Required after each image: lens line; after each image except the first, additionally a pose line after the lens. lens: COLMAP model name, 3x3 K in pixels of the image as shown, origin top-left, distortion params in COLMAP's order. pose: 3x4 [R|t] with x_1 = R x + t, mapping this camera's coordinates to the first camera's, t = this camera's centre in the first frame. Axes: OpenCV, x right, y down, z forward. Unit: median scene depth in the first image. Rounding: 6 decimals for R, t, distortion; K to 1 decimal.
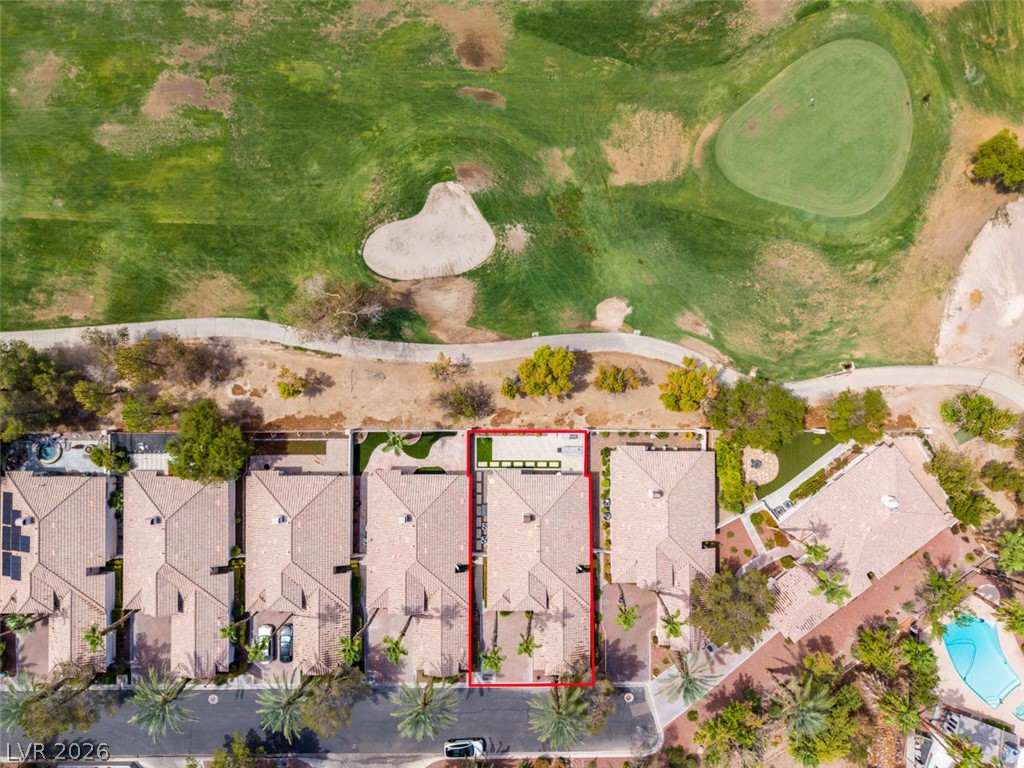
lens RADIAL K [[683.4, 0, 517.8], [0, 683.4, 379.4], [0, 0, 1]] dist [0.035231, -0.037123]
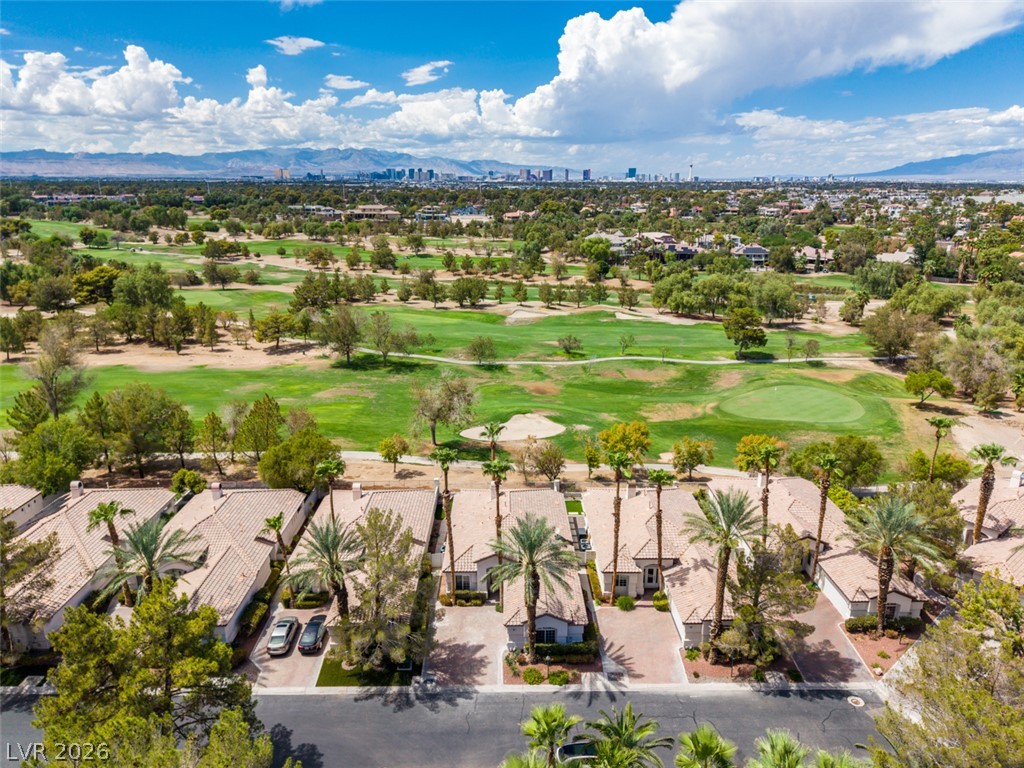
lens RADIAL K [[683.4, 0, 511.9], [0, 683.4, 382.8], [0, 0, 1]] dist [0.035231, -0.037123]
pose [[0.999901, -0.006721, 0.012398, -0.146114], [0.013802, 0.285803, -0.958189, 0.962562], [0.002897, 0.958265, 0.285868, 0.564011]]
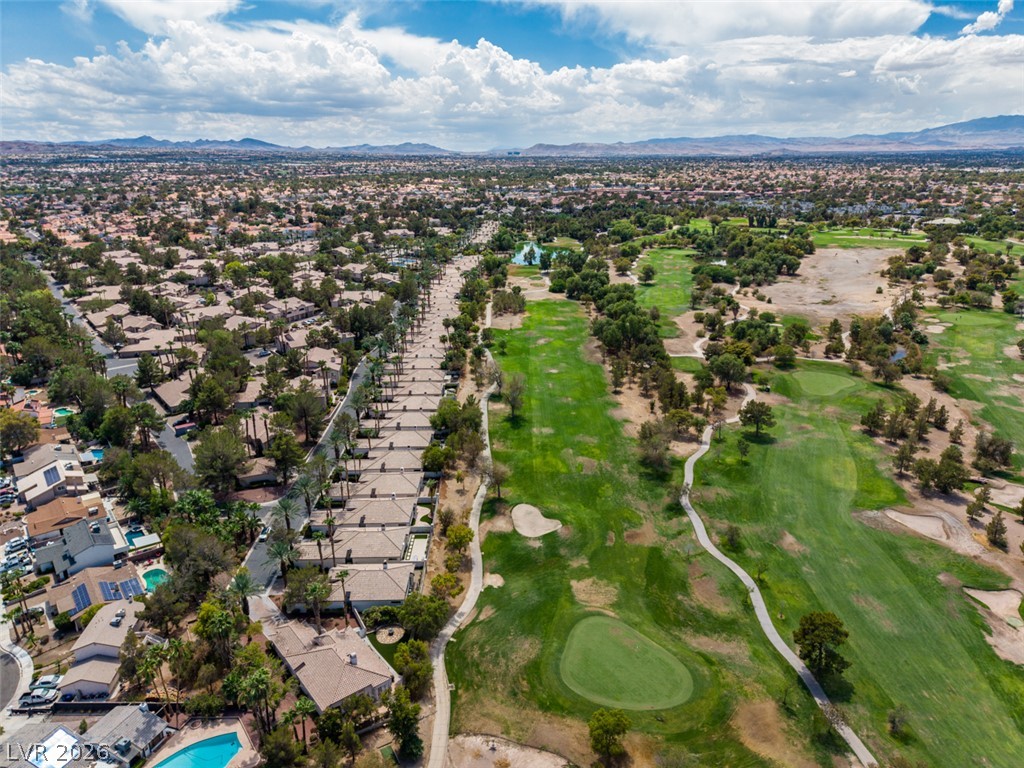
lens RADIAL K [[683.4, 0, 511.1], [0, 683.4, 372.8], [0, 0, 1]] dist [0.035231, -0.037123]
pose [[0.014075, 0.296431, -0.954951, 1.617234], [-0.999846, 0.014203, -0.010327, -0.131343], [0.010502, 0.954949, 0.296585, 0.016145]]
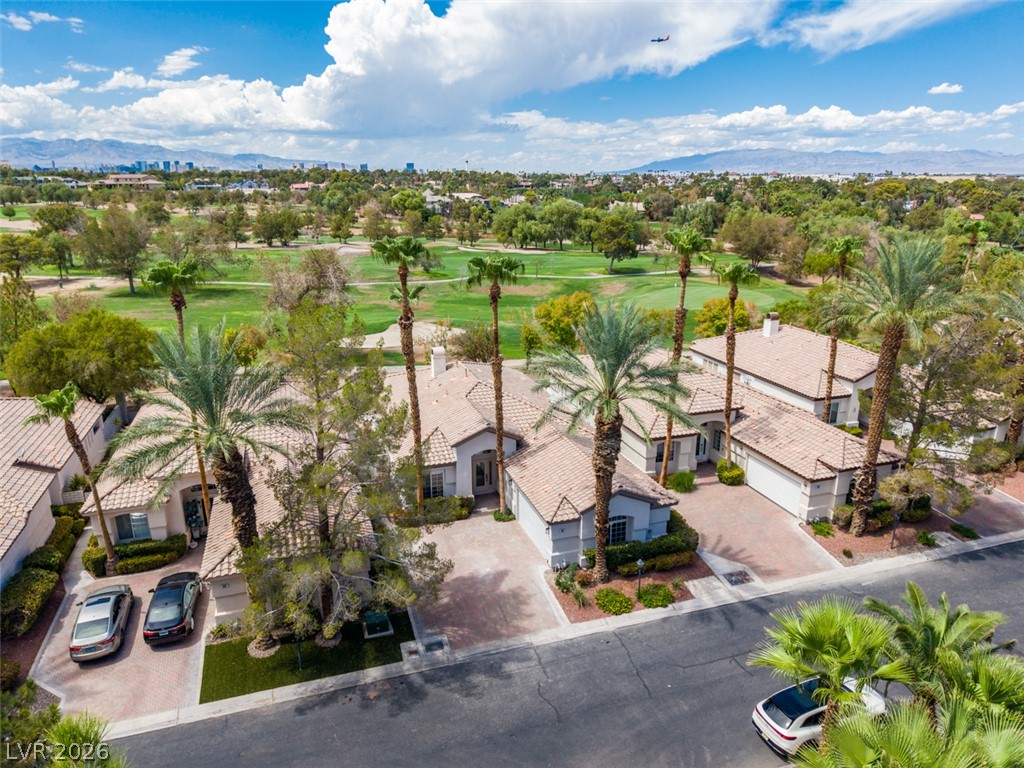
lens RADIAL K [[683.4, 0, 513.8], [0, 683.4, 376.3], [0, 0, 1]] dist [0.035231, -0.037123]
pose [[0.948243, -0.088571, 0.304944, -0.268612], [0.317544, 0.268216, -0.909519, 0.710805], [-0.001234, 0.959278, 0.282459, 0.790477]]
